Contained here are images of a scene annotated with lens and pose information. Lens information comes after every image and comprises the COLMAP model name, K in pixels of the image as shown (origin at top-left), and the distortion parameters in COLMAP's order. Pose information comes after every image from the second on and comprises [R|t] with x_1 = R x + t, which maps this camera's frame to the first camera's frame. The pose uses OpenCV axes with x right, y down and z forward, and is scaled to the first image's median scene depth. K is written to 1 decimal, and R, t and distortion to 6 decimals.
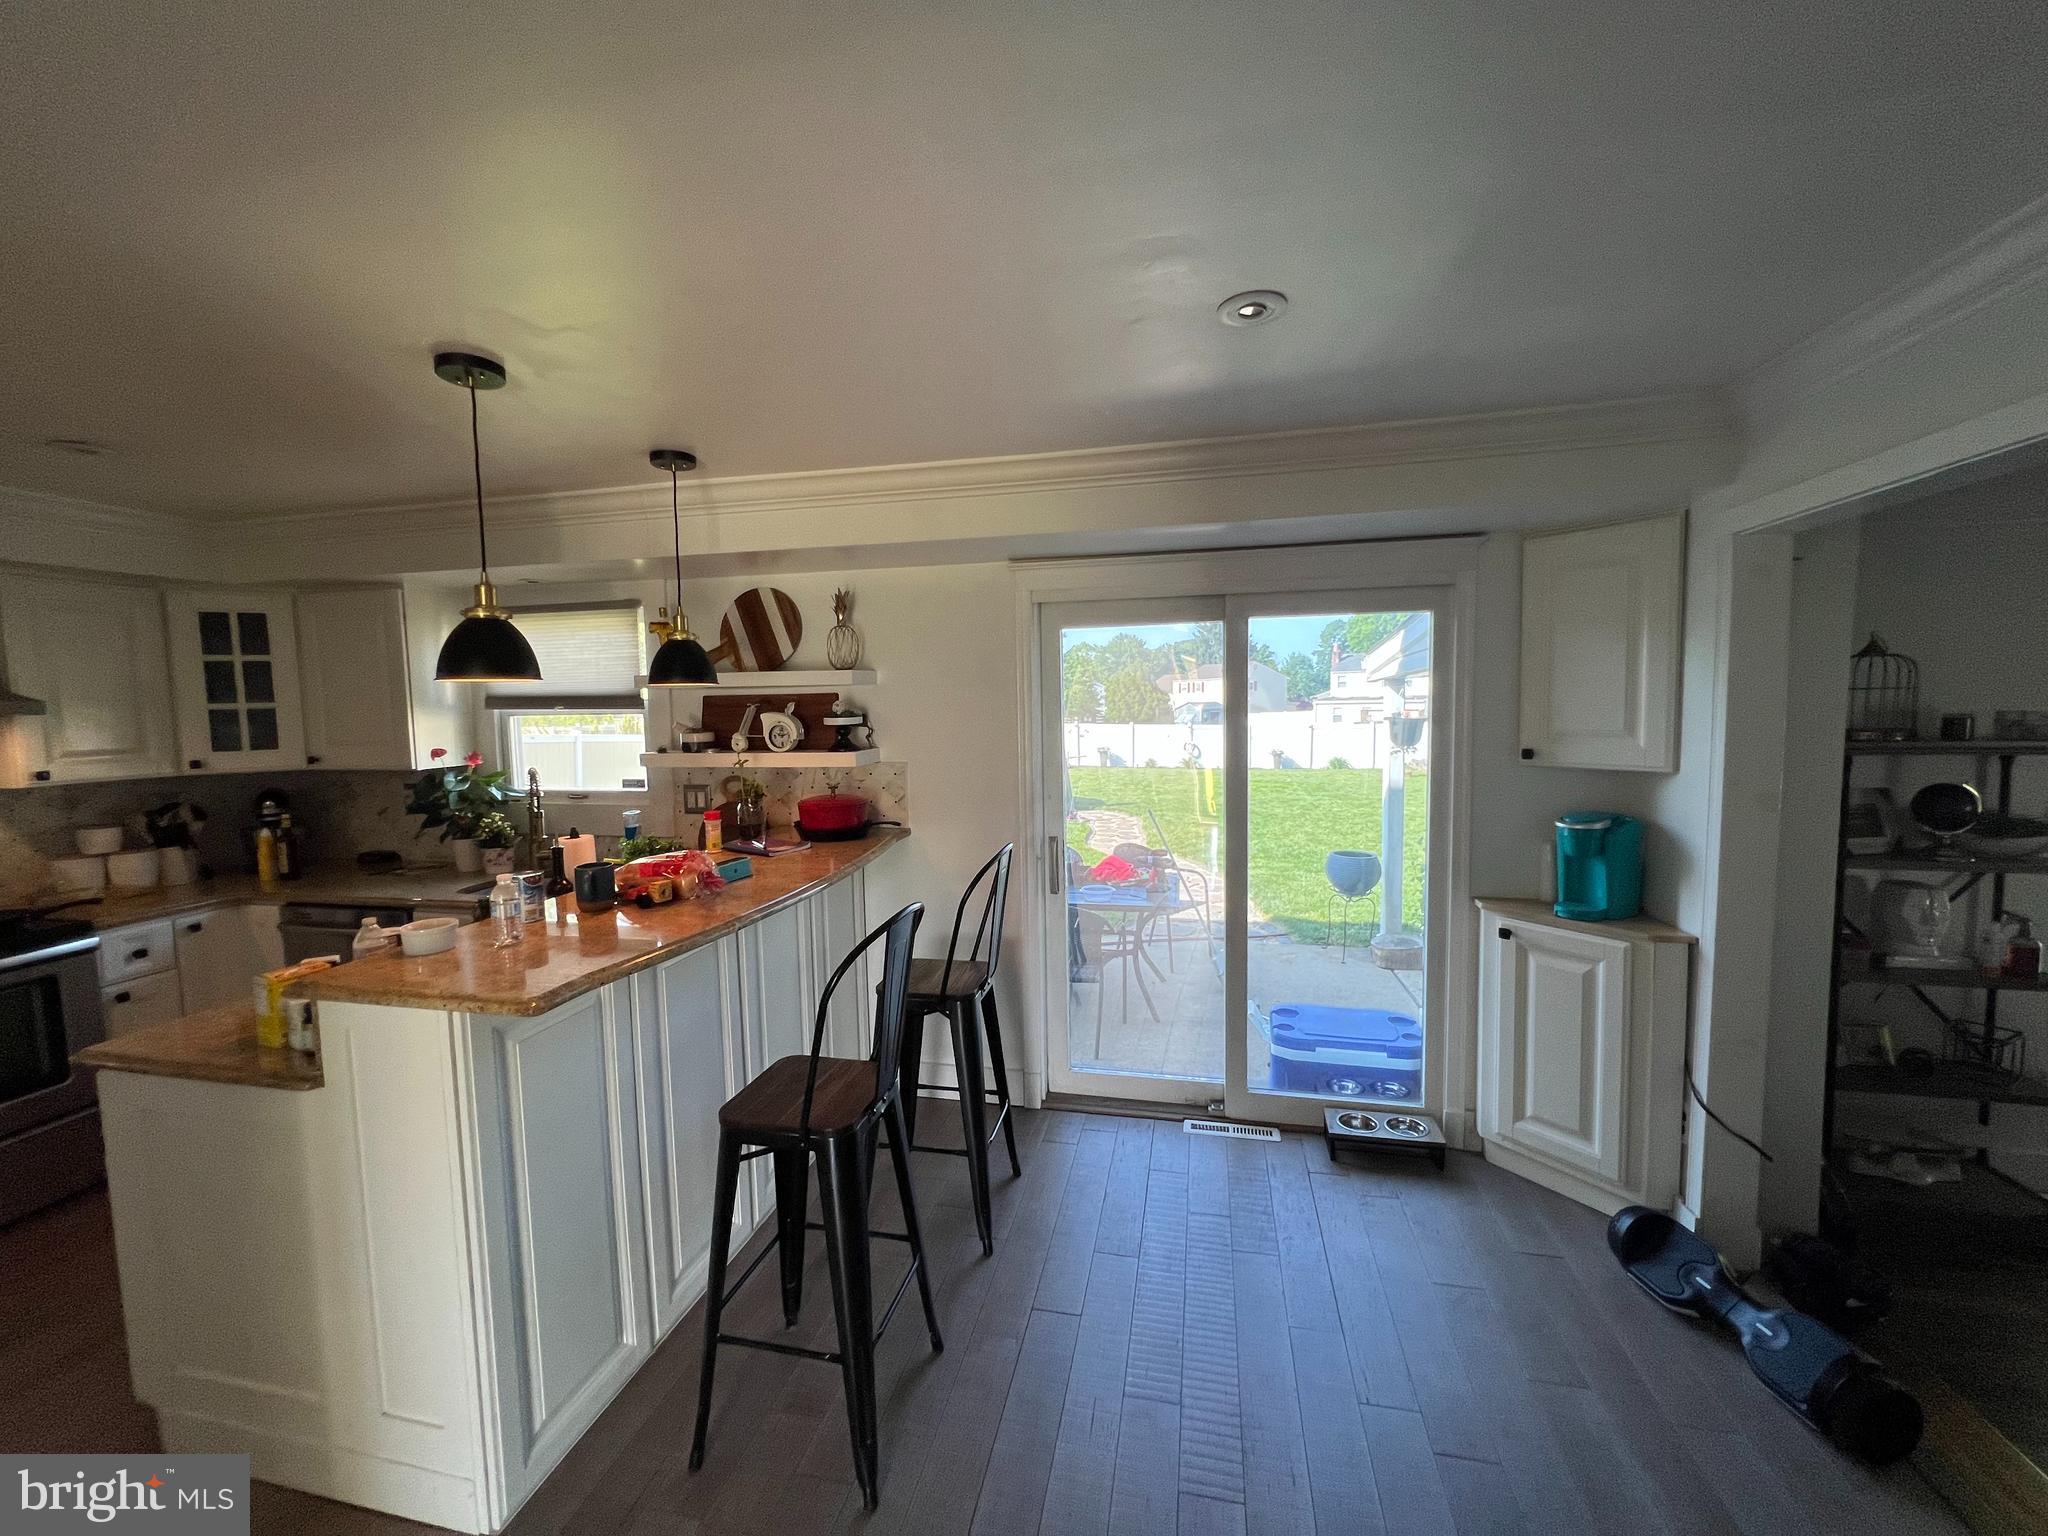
lens RADIAL K [[817.0, 0, 1023.0], [0, 817.0, 768.6], [0, 0, 1]] dist [0.000406, 0.000459]
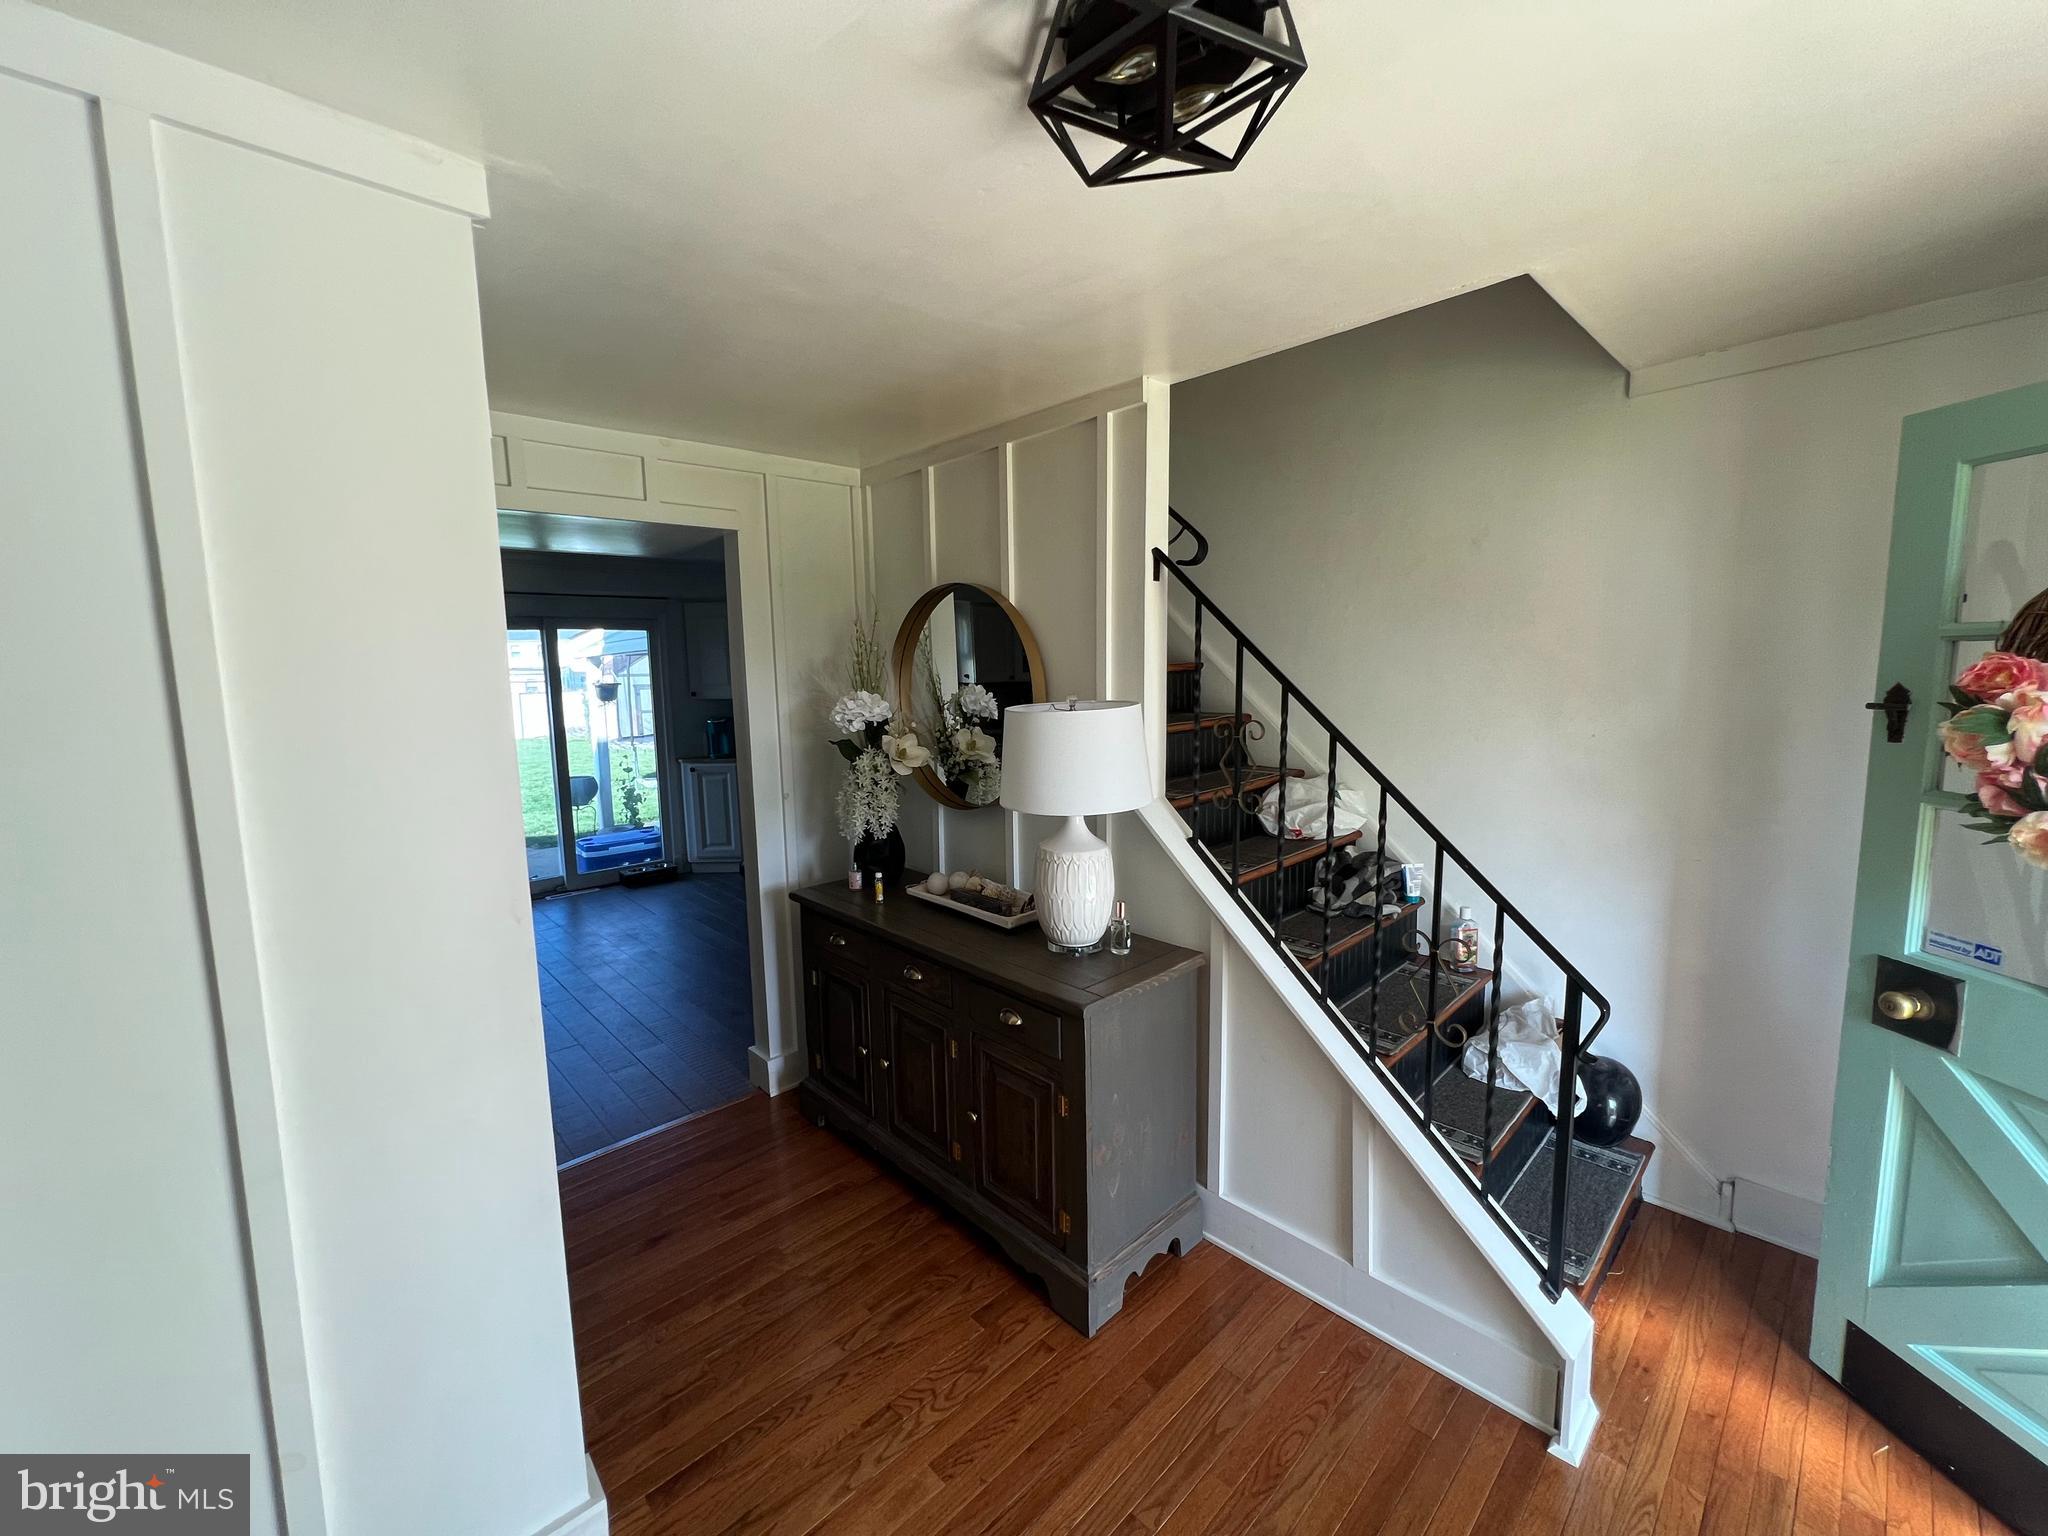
lens RADIAL K [[817.0, 0, 1031.3], [0, 817.0, 769.5], [0, 0, 1]] dist [0.000406, 0.000459]
pose [[0.552315, -0.093999, 0.828319, -0.784338], [0.068474, 0.995380, 0.067300, 0.102923], [-0.830818, 0.019548, 0.556200, -1.071843]]
